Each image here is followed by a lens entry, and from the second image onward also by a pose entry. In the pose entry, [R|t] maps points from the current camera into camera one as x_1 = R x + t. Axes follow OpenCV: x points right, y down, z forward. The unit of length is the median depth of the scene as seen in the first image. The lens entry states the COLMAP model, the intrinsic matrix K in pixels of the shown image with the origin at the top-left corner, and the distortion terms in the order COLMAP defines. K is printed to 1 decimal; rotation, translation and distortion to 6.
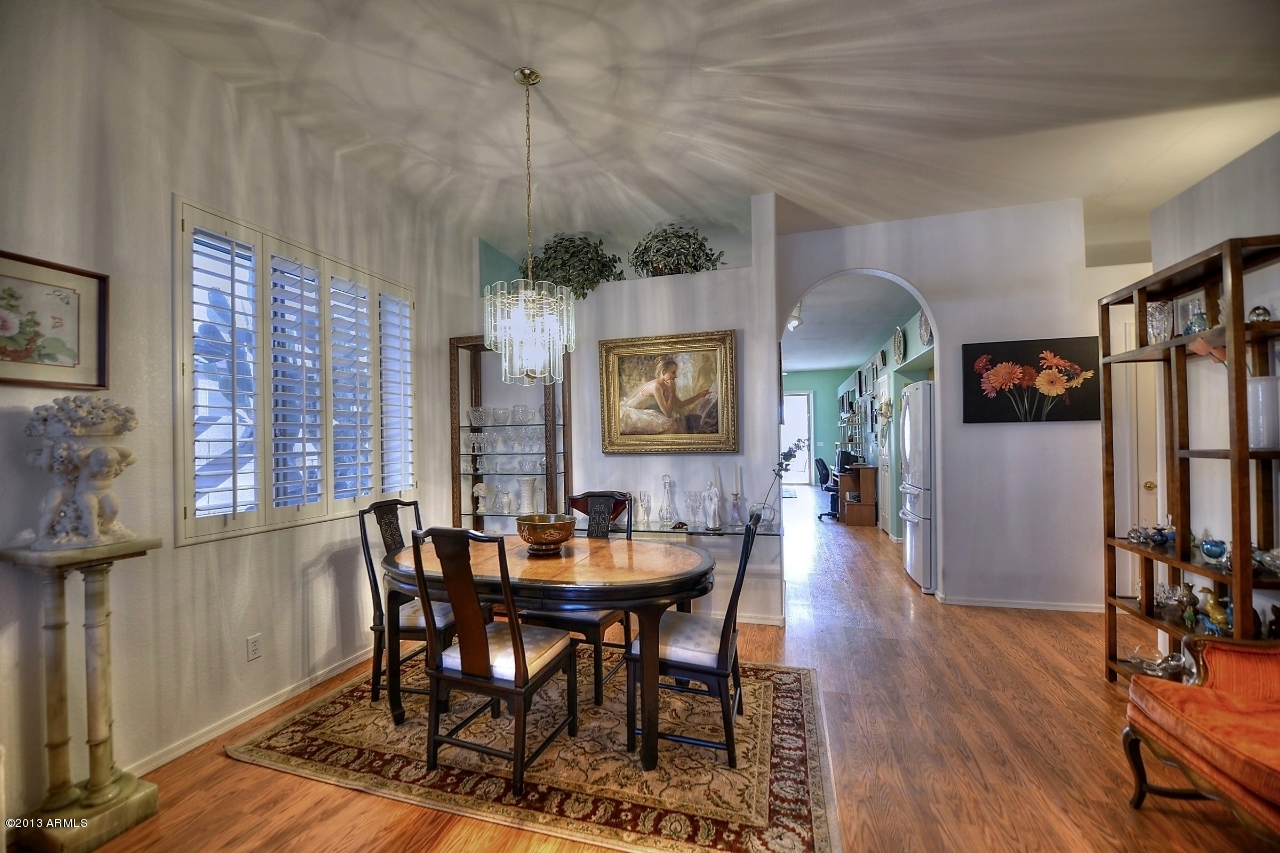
lens RADIAL K [[509.9, 0, 631.4], [0, 509.9, 436.8], [0, 0, 1]] dist [-0.003245, -0.004599]
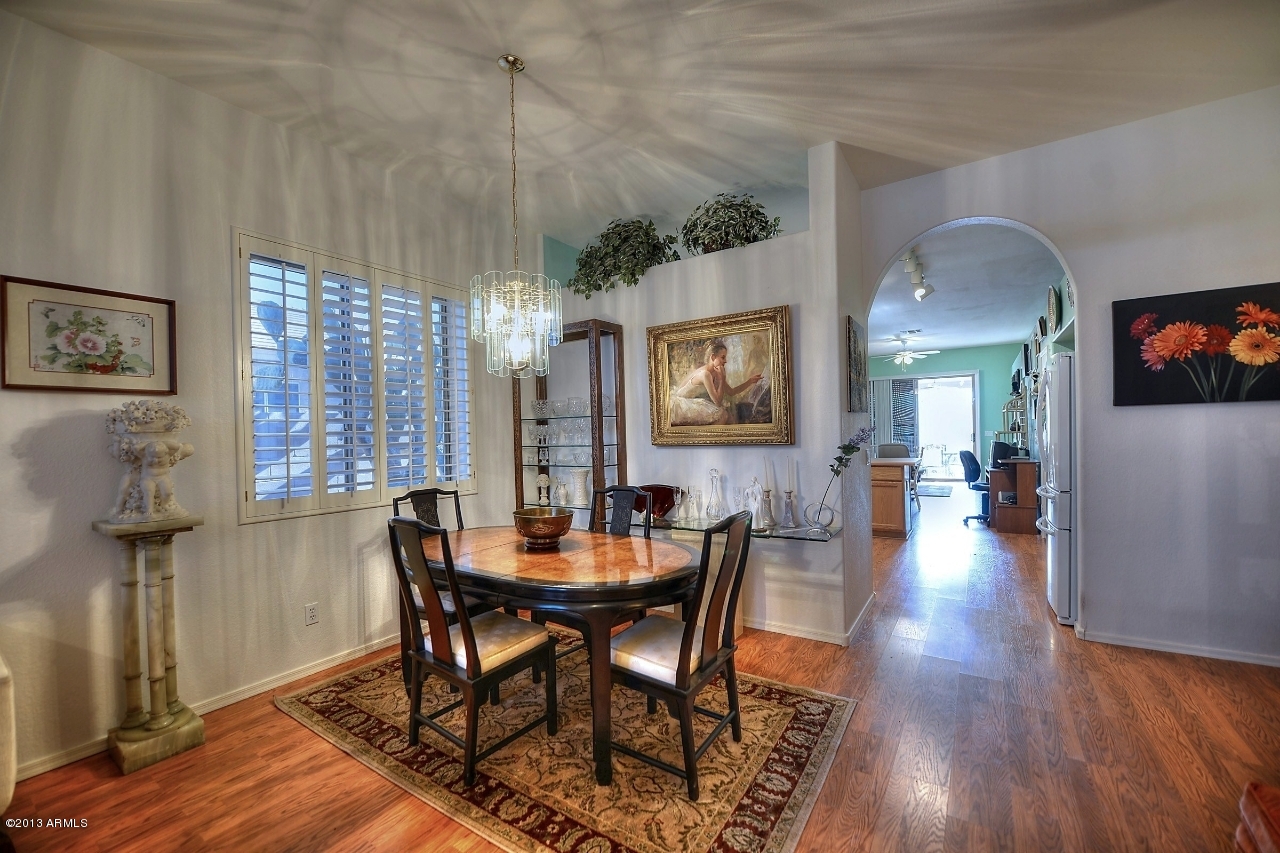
lens RADIAL K [[516.2, 0, 632.9], [0, 516.2, 436.4], [0, 0, 1]] dist [-0.002313, -0.005337]
pose [[0.957358, -0.004106, -0.288875, 0.257450], [0.009229, 0.999823, 0.016372, -0.000943], [0.288756, -0.018340, 0.957227, 0.084810]]
